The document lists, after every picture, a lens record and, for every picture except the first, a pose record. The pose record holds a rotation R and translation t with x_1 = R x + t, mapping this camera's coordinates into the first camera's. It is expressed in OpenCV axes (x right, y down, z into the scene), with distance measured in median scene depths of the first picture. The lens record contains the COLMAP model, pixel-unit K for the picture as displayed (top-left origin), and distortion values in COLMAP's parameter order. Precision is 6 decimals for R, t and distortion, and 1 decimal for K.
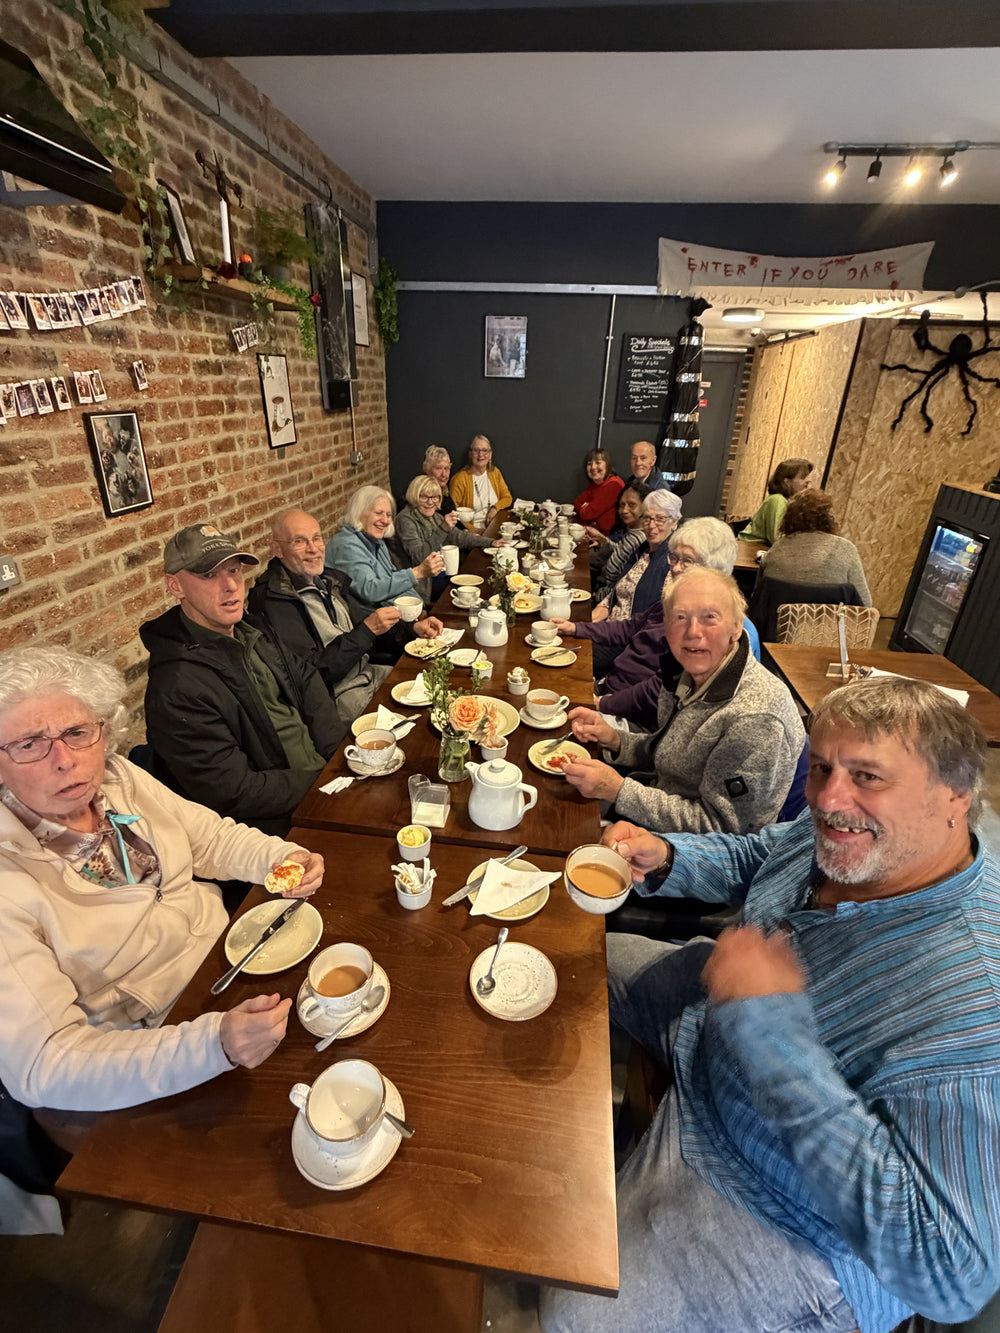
lens RADIAL K [[614.3, 0, 500.0], [0, 614.3, 666.5], [0, 0, 1]] dist [0.001324, -0.000685]
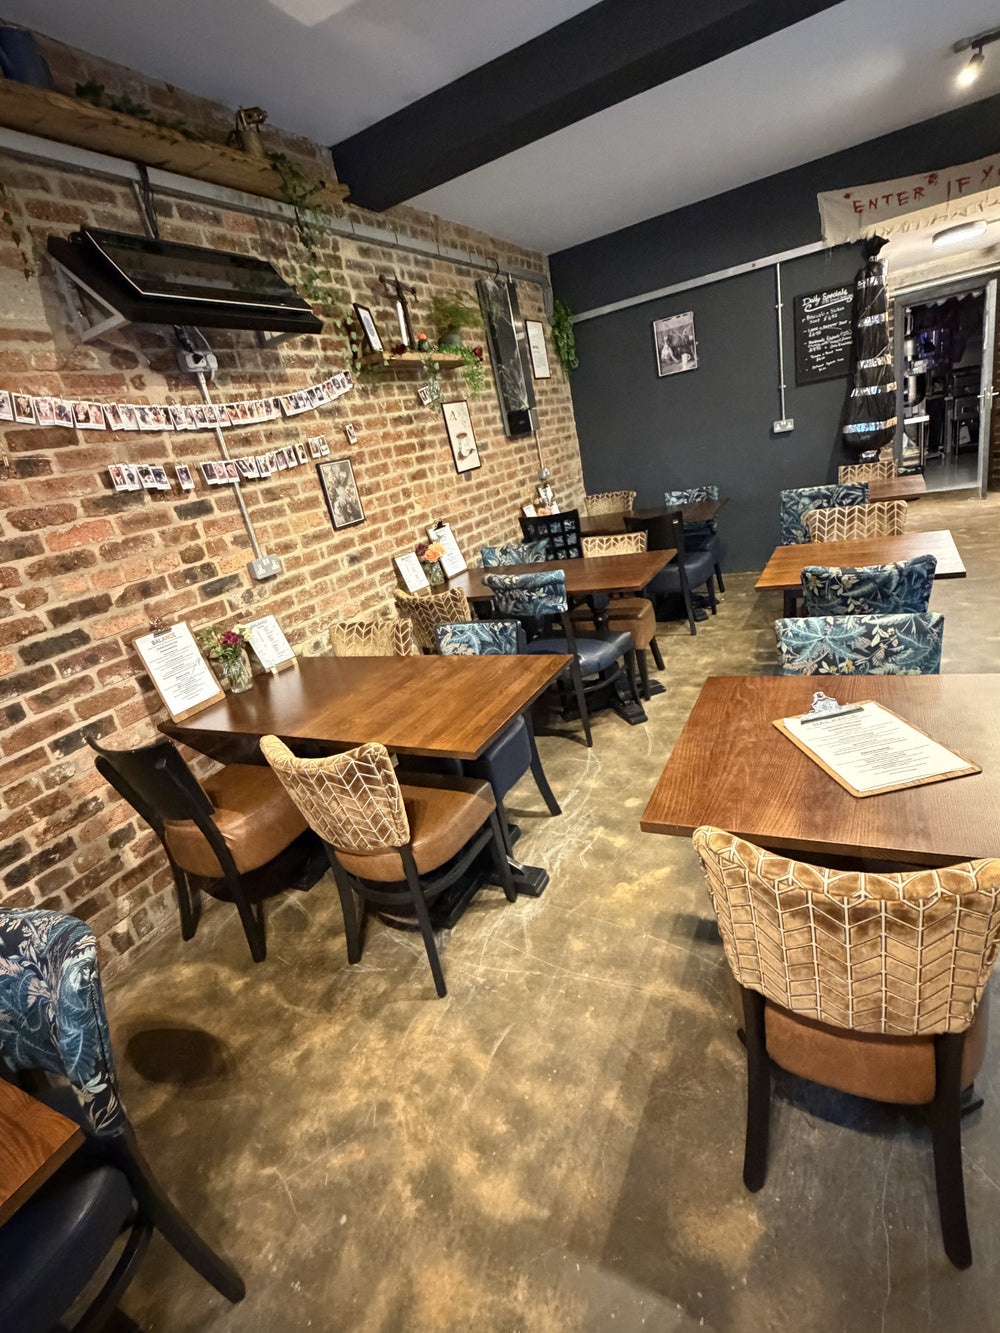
lens RADIAL K [[632.1, 0, 500.0], [0, 632.1, 666.5], [0, 0, 1]] dist [-0.001618, -0.000449]
pose [[0.908087, -0.075270, -0.411961, 0.267329], [0.052226, 0.996390, -0.066930, 0.168415], [0.415512, 0.039263, 0.908740, -0.171968]]
